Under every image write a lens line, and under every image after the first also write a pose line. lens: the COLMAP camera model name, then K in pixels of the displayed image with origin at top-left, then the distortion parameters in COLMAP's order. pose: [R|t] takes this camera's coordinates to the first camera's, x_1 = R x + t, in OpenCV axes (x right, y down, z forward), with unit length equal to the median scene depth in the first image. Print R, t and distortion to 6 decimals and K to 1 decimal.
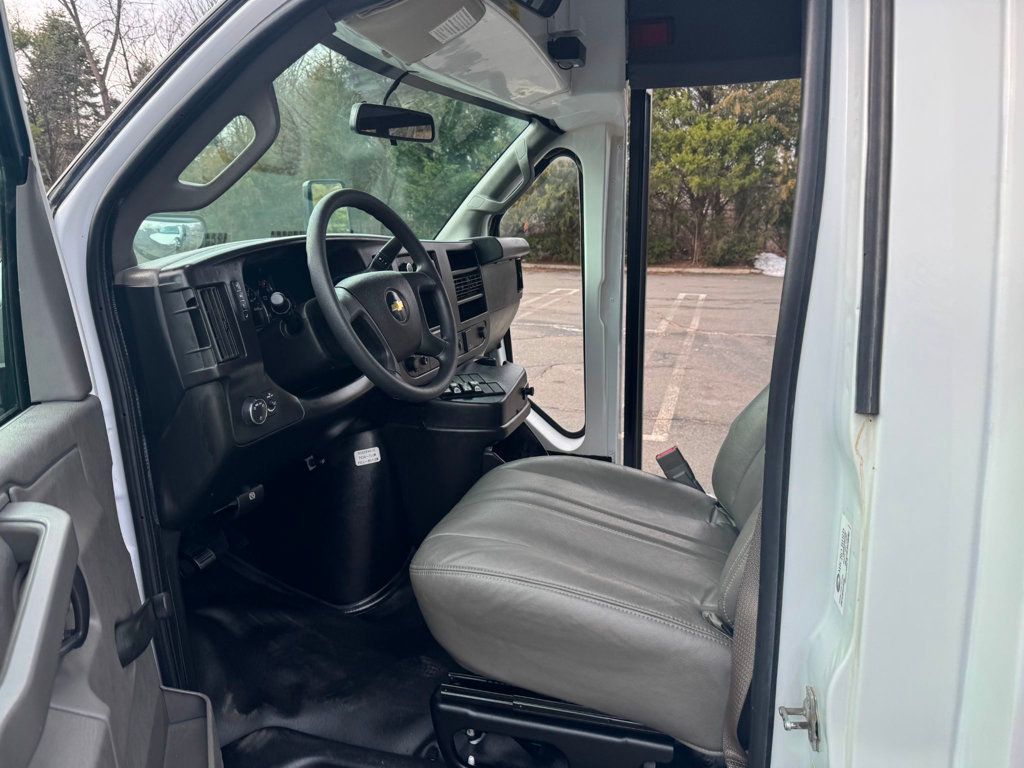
lens RADIAL K [[720.2, 0, 512.5], [0, 720.2, 381.8], [0, 0, 1]] dist [0.049452, -0.051690]
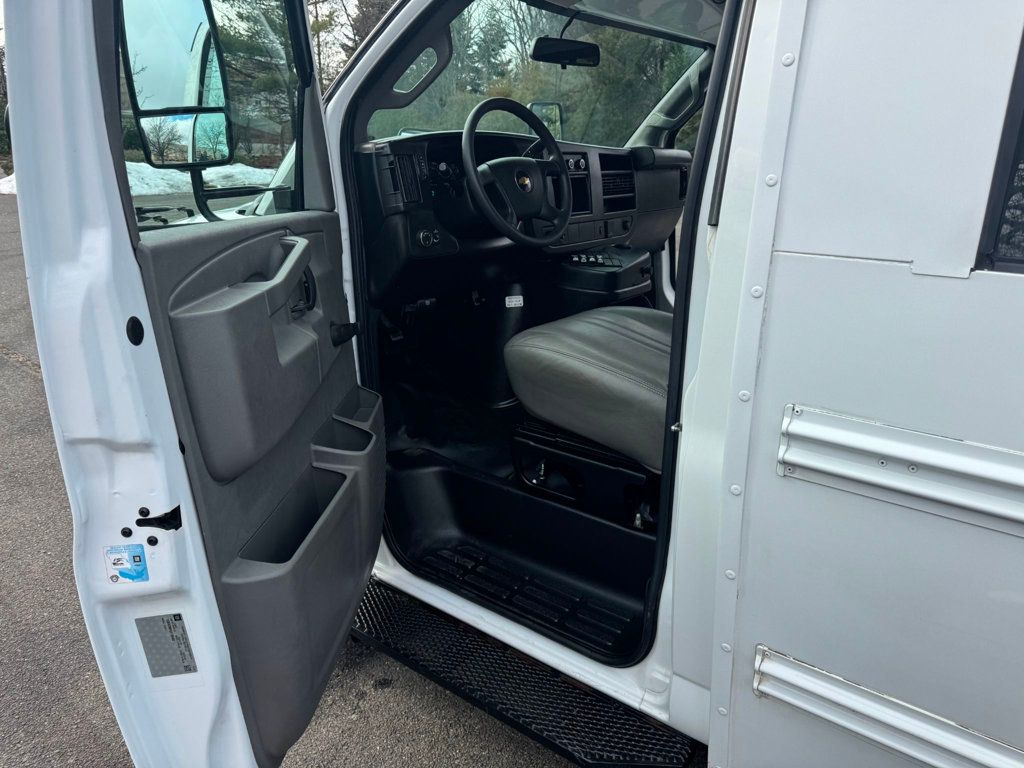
lens RADIAL K [[720.2, 0, 515.5], [0, 720.2, 387.2], [0, 0, 1]] dist [0.049452, -0.051690]
pose [[0.934793, 0.137470, -0.327513, 0.386767], [-0.108318, 0.988477, 0.105738, 0.167392], [0.338275, -0.063368, 0.938911, -0.444654]]
